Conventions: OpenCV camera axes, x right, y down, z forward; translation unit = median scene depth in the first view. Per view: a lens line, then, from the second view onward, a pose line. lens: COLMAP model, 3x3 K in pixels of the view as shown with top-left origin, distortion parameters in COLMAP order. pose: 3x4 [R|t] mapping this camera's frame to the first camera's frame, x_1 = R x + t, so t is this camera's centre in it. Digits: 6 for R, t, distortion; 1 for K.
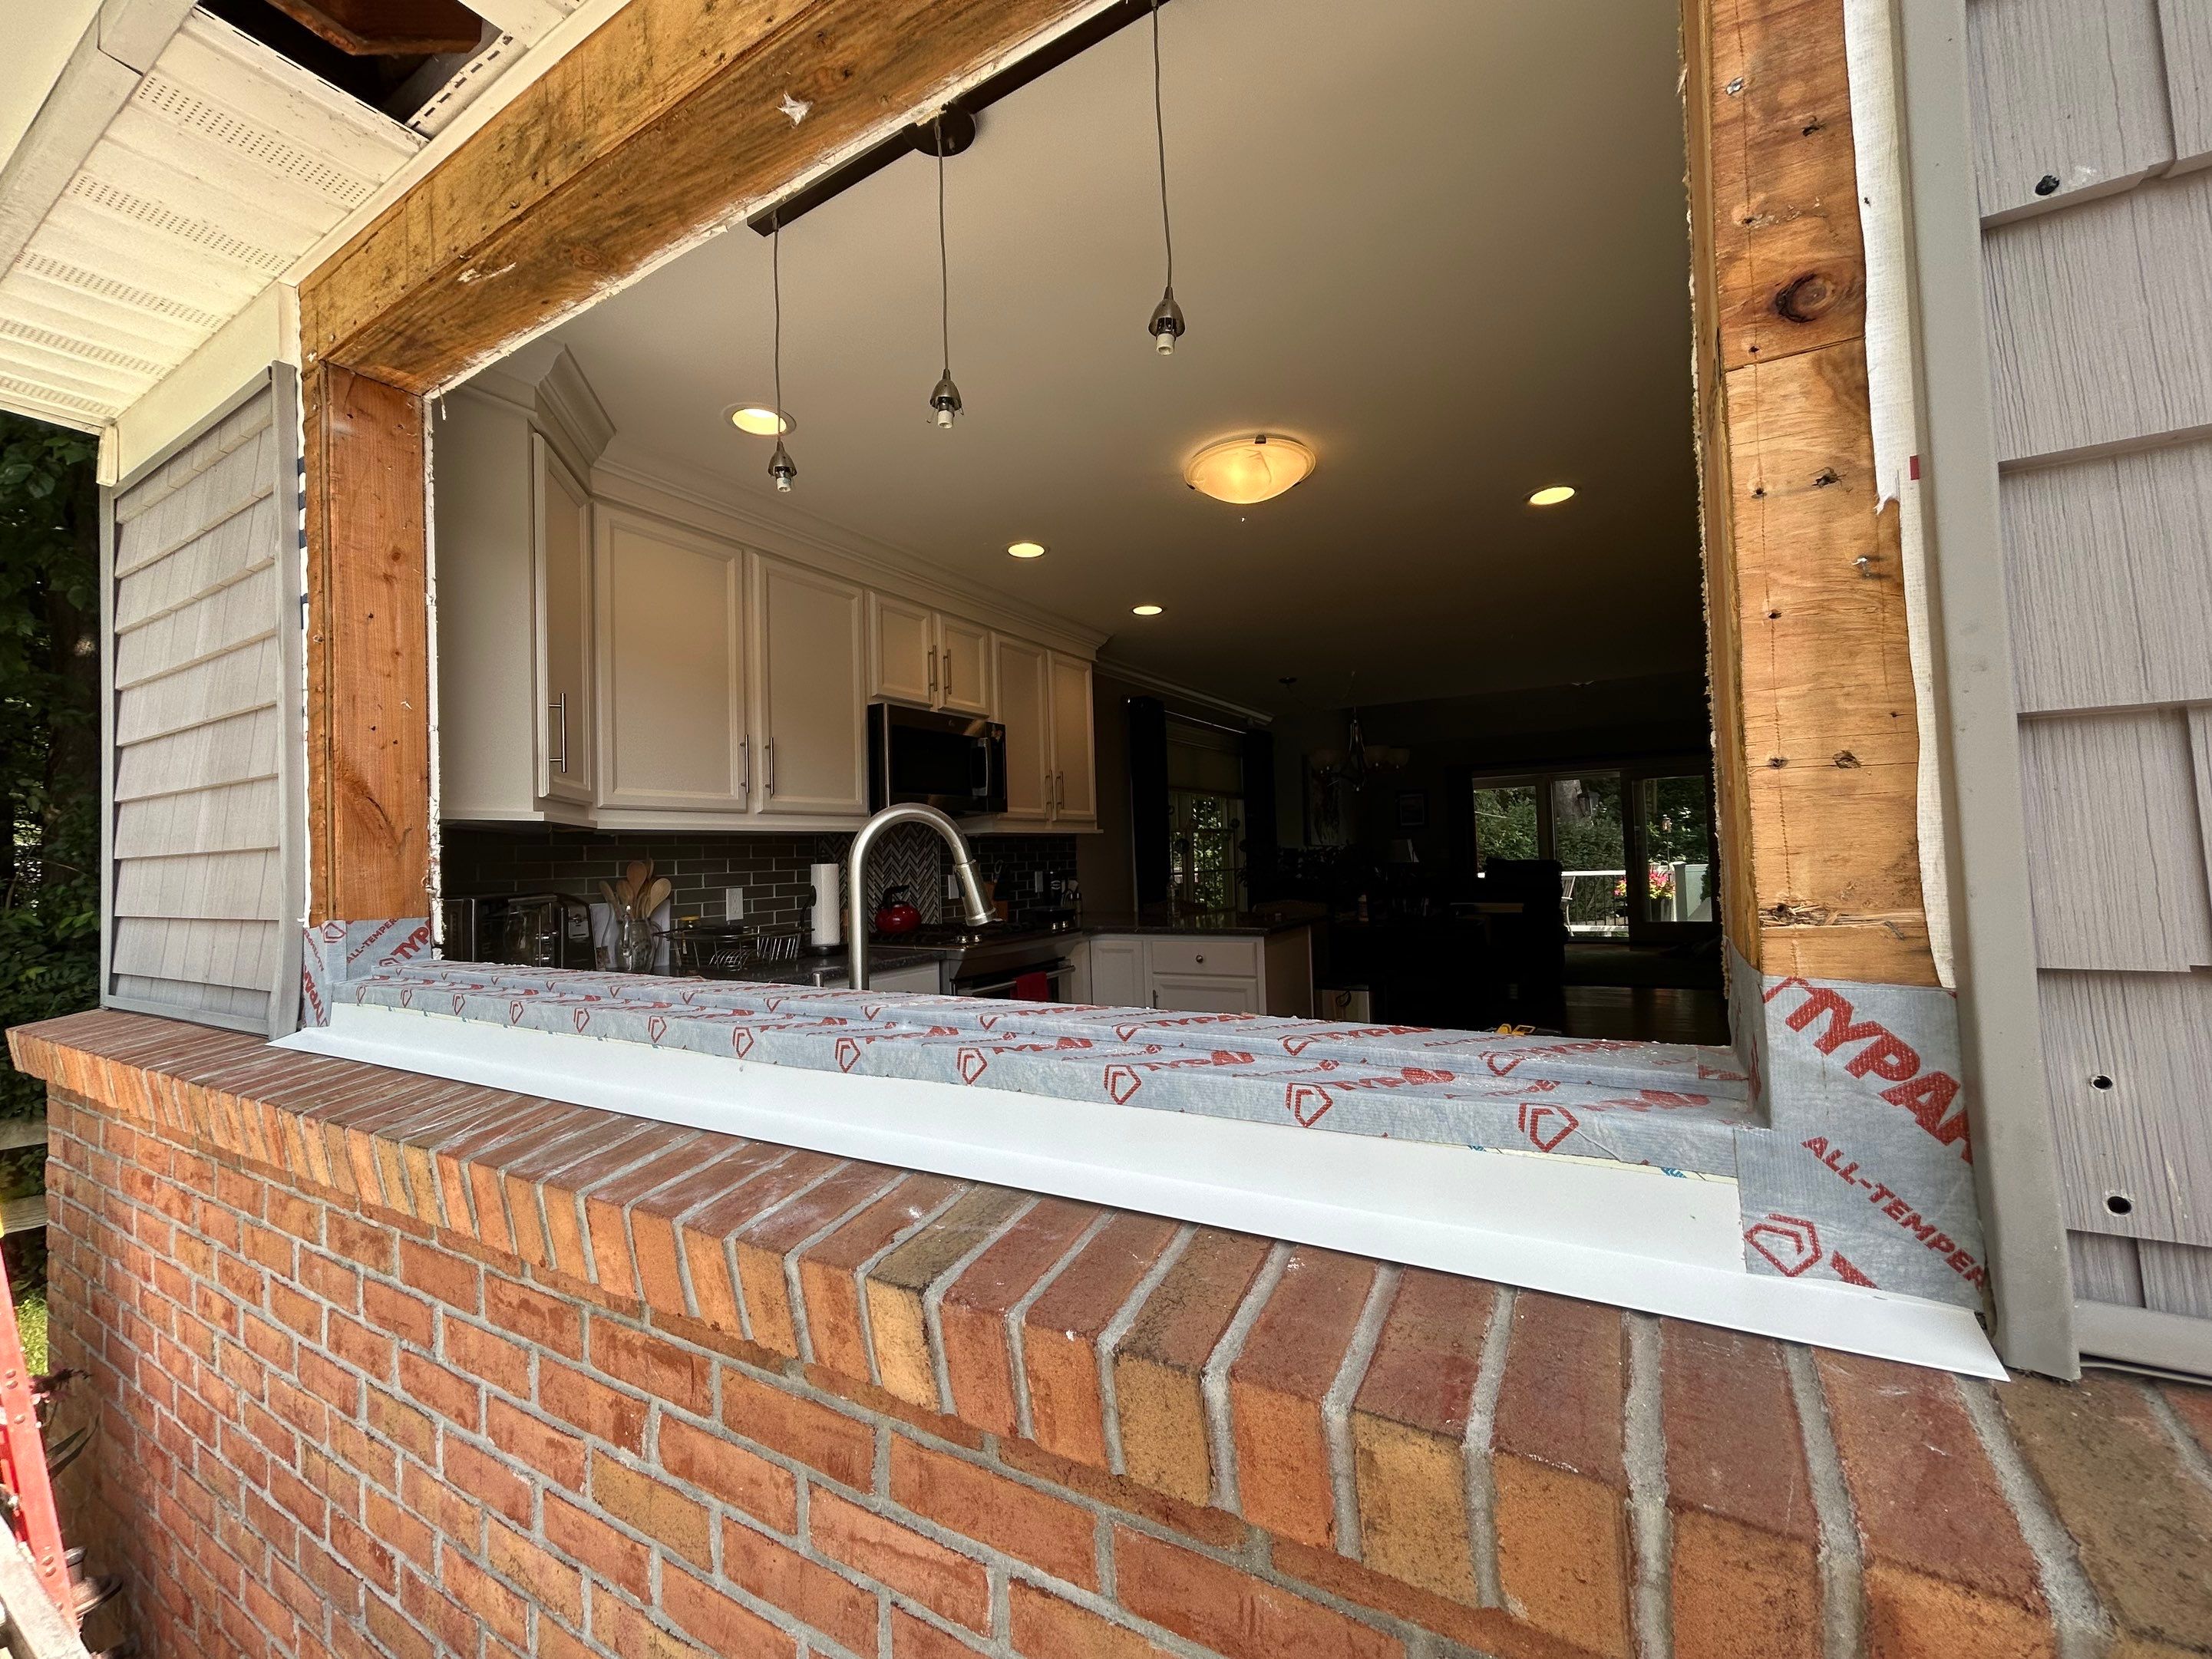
lens RADIAL K [[888.7, 0, 1106.0], [0, 888.7, 829.5], [0, 0, 1]] dist [0.001543, 0.000060]
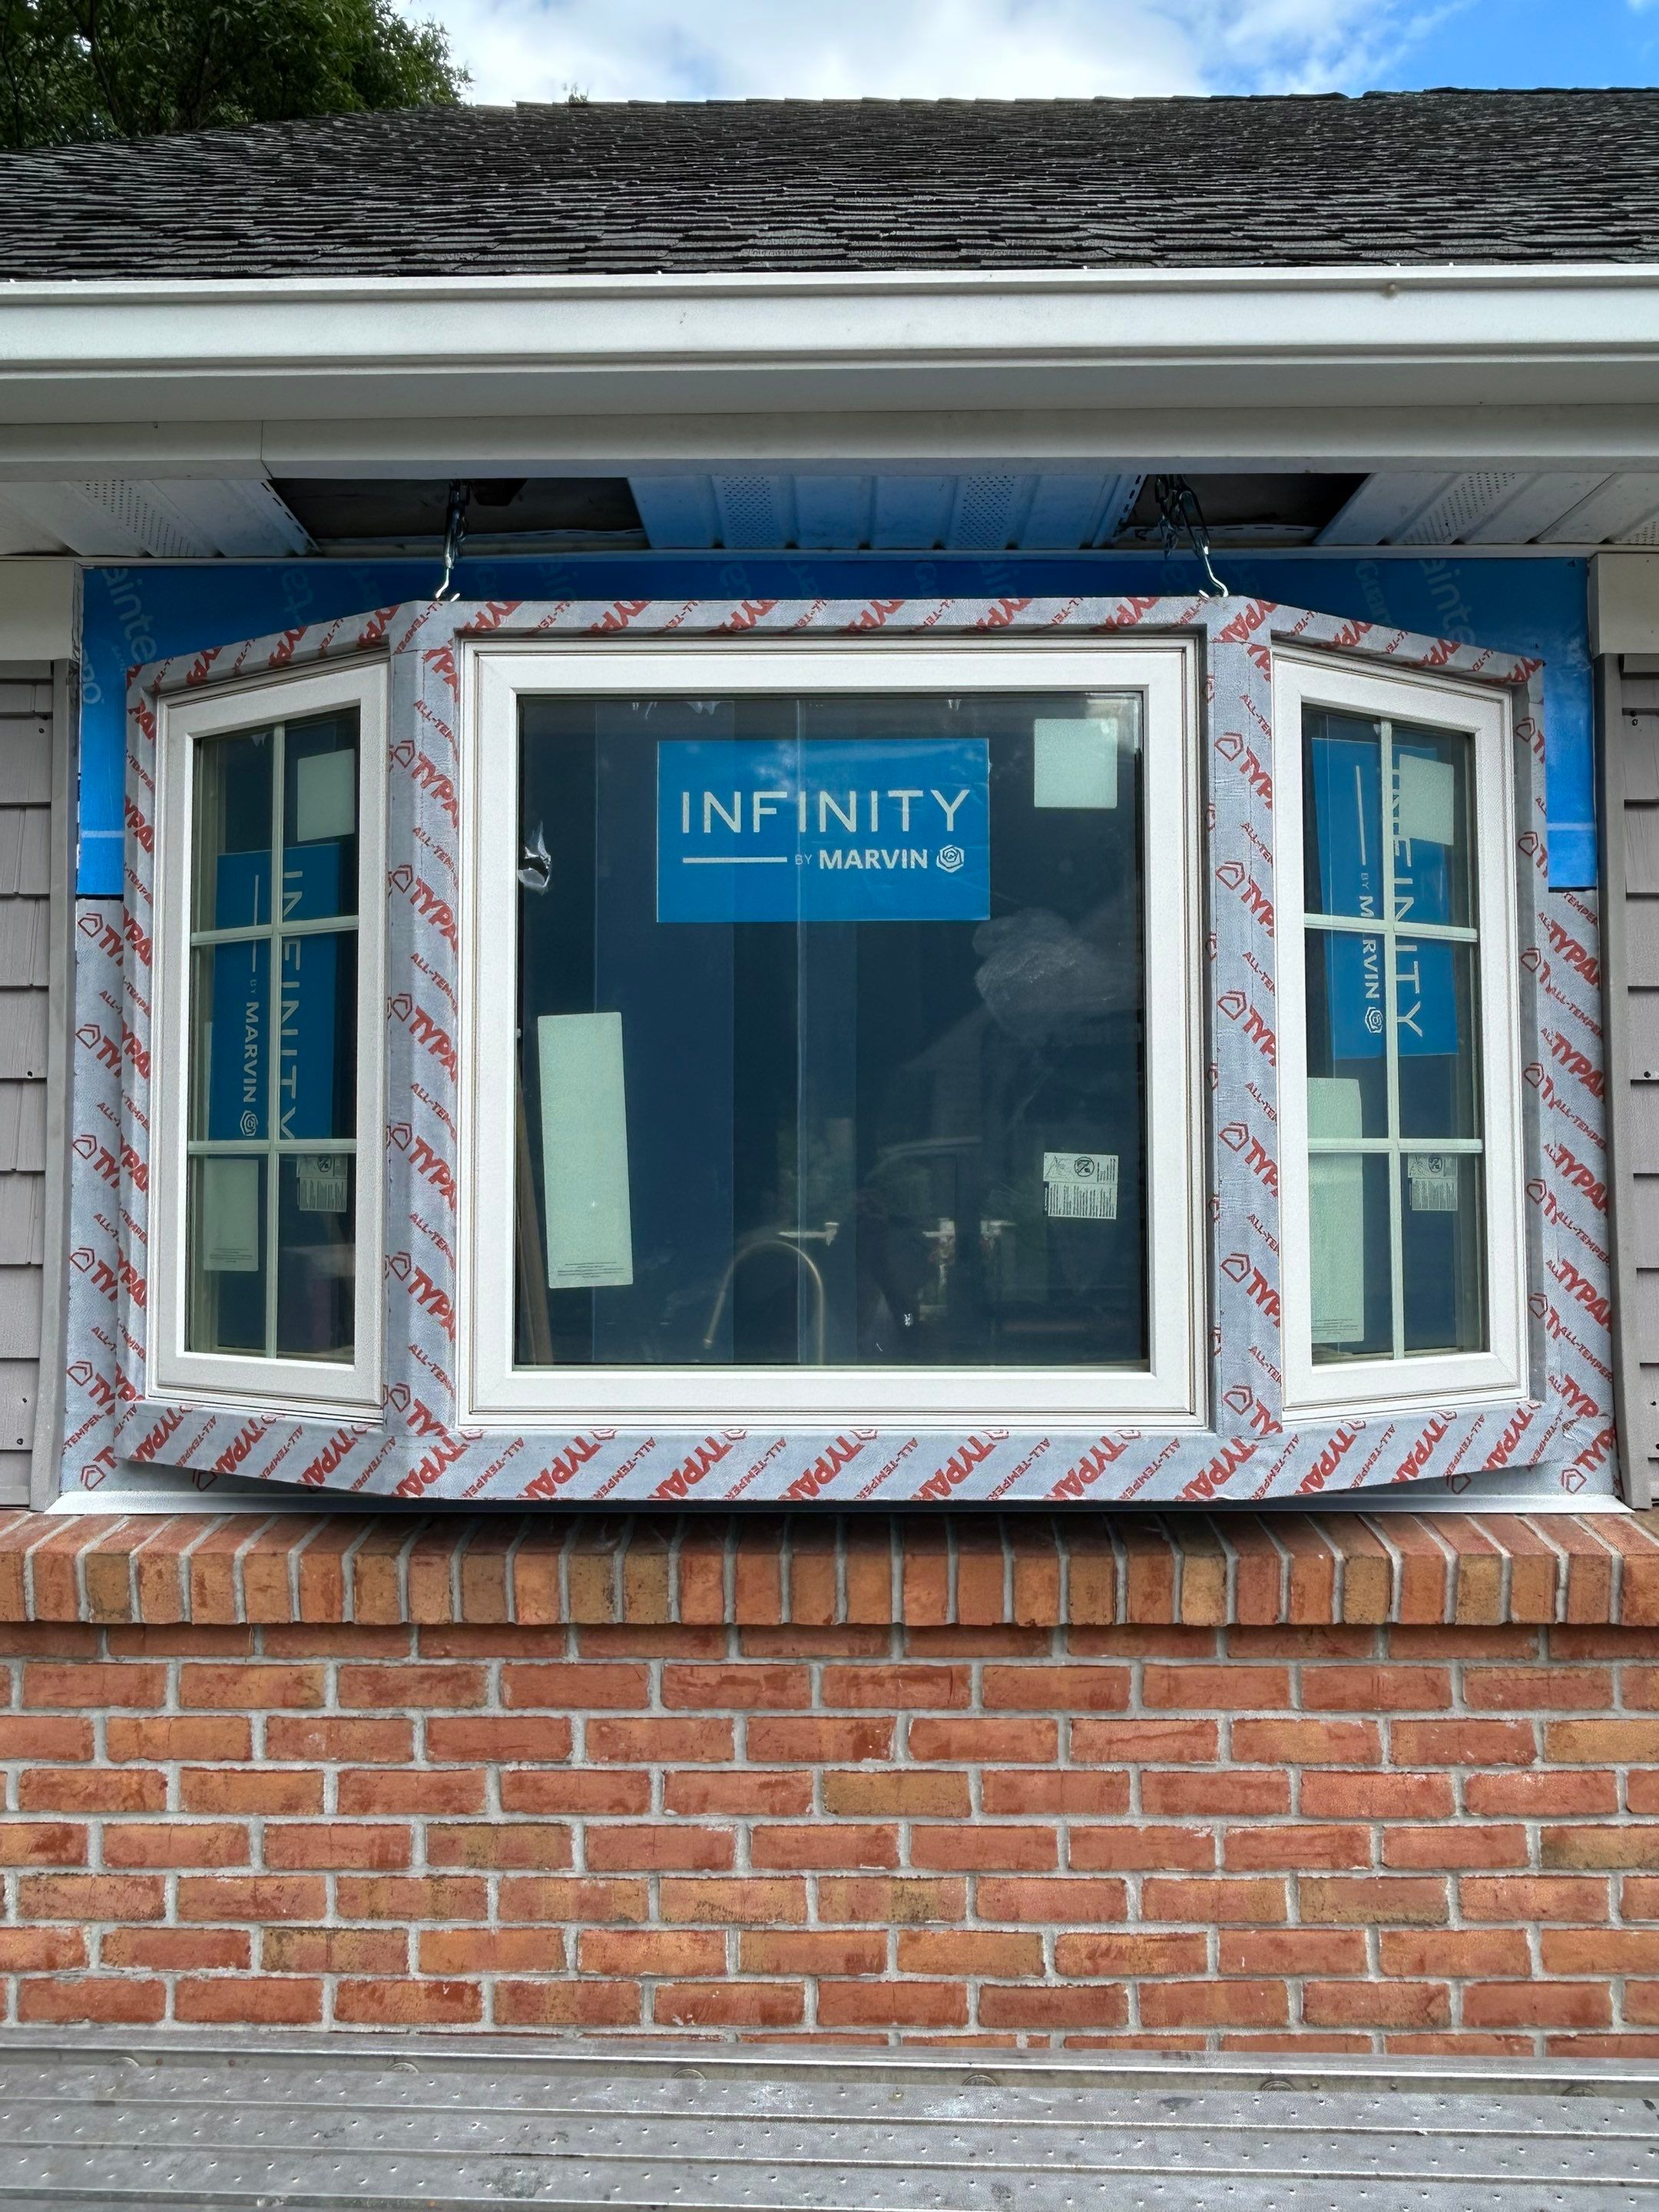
lens RADIAL K [[1617.8, 0, 829.5], [0, 1617.8, 1106.0], [0, 0, 1]] dist [0.005931, -0.000354]
pose [[0.868127, 0.053597, 0.493439, -2.322754], [-0.042288, 0.998525, -0.034060, -0.231660], [-0.494537, 0.008702, 0.869113, -1.344057]]
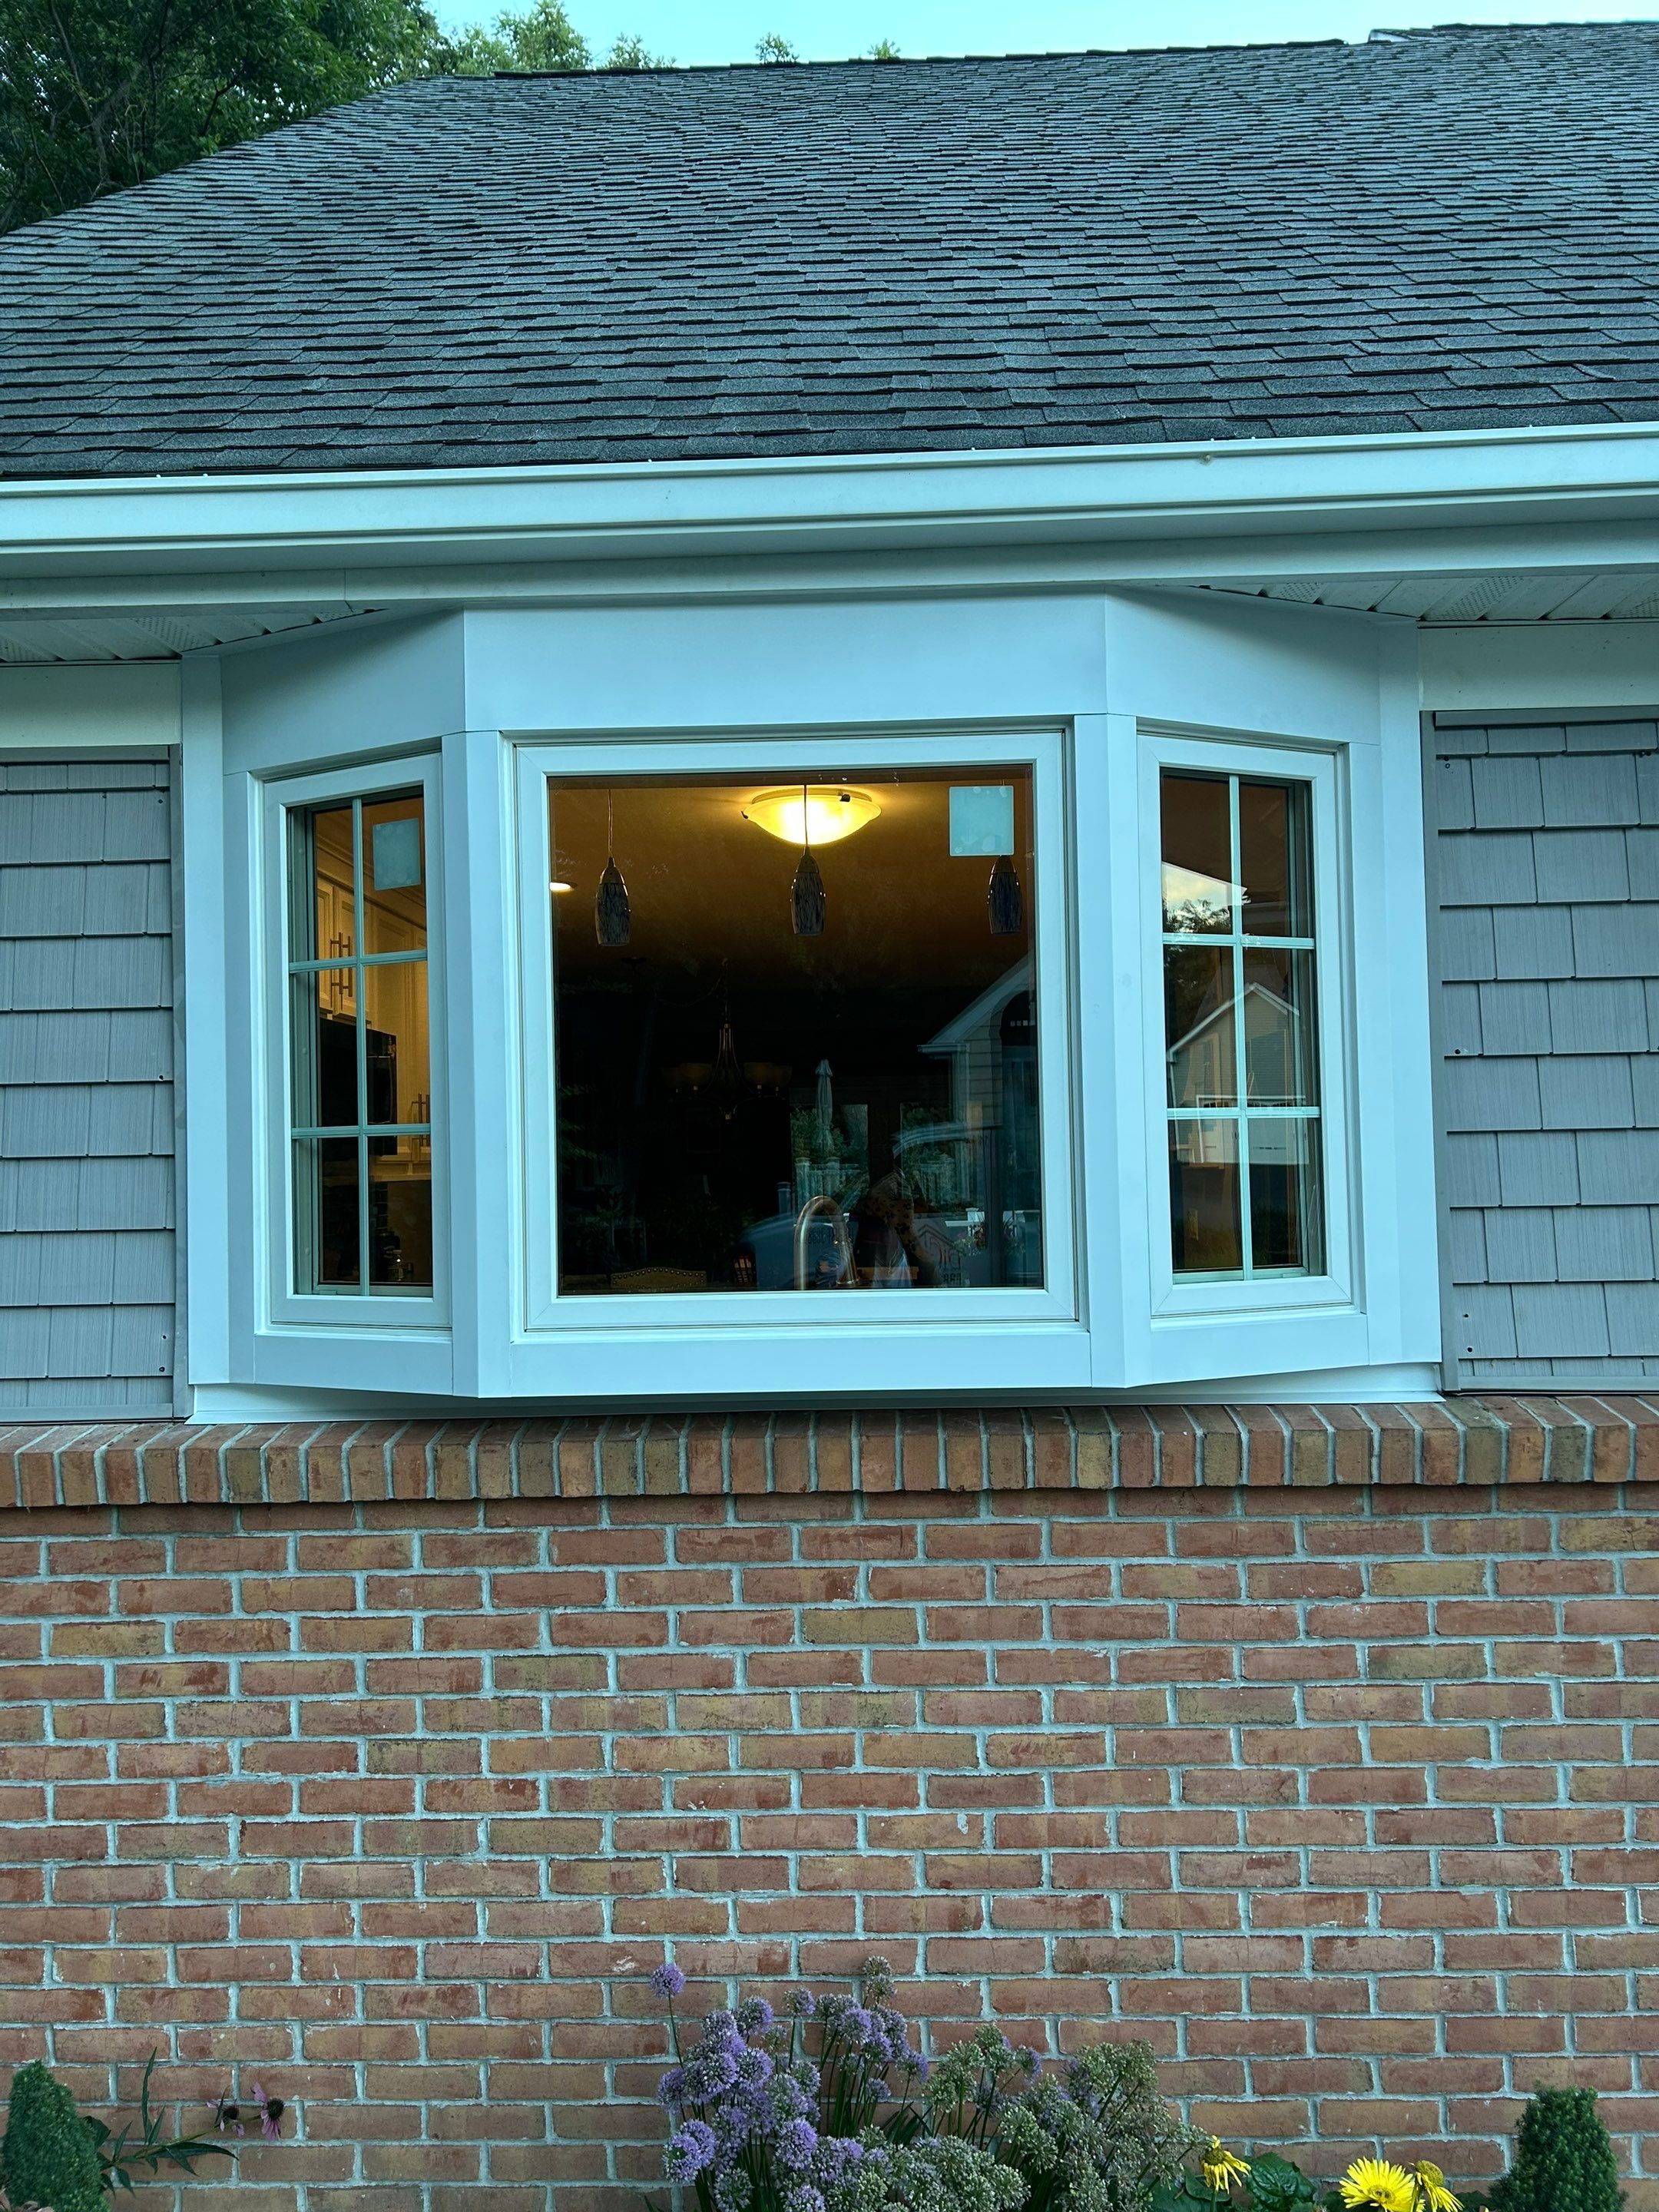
lens RADIAL K [[1745.4, 0, 829.5], [0, 1745.4, 1106.0], [0, 0, 1]] dist [0.115540, -0.181497]
pose [[0.874379, 0.031408, 0.484226, -2.796569], [-0.022767, 0.999459, -0.023717, -0.198958], [-0.484710, 0.009713, 0.874621, -2.430243]]
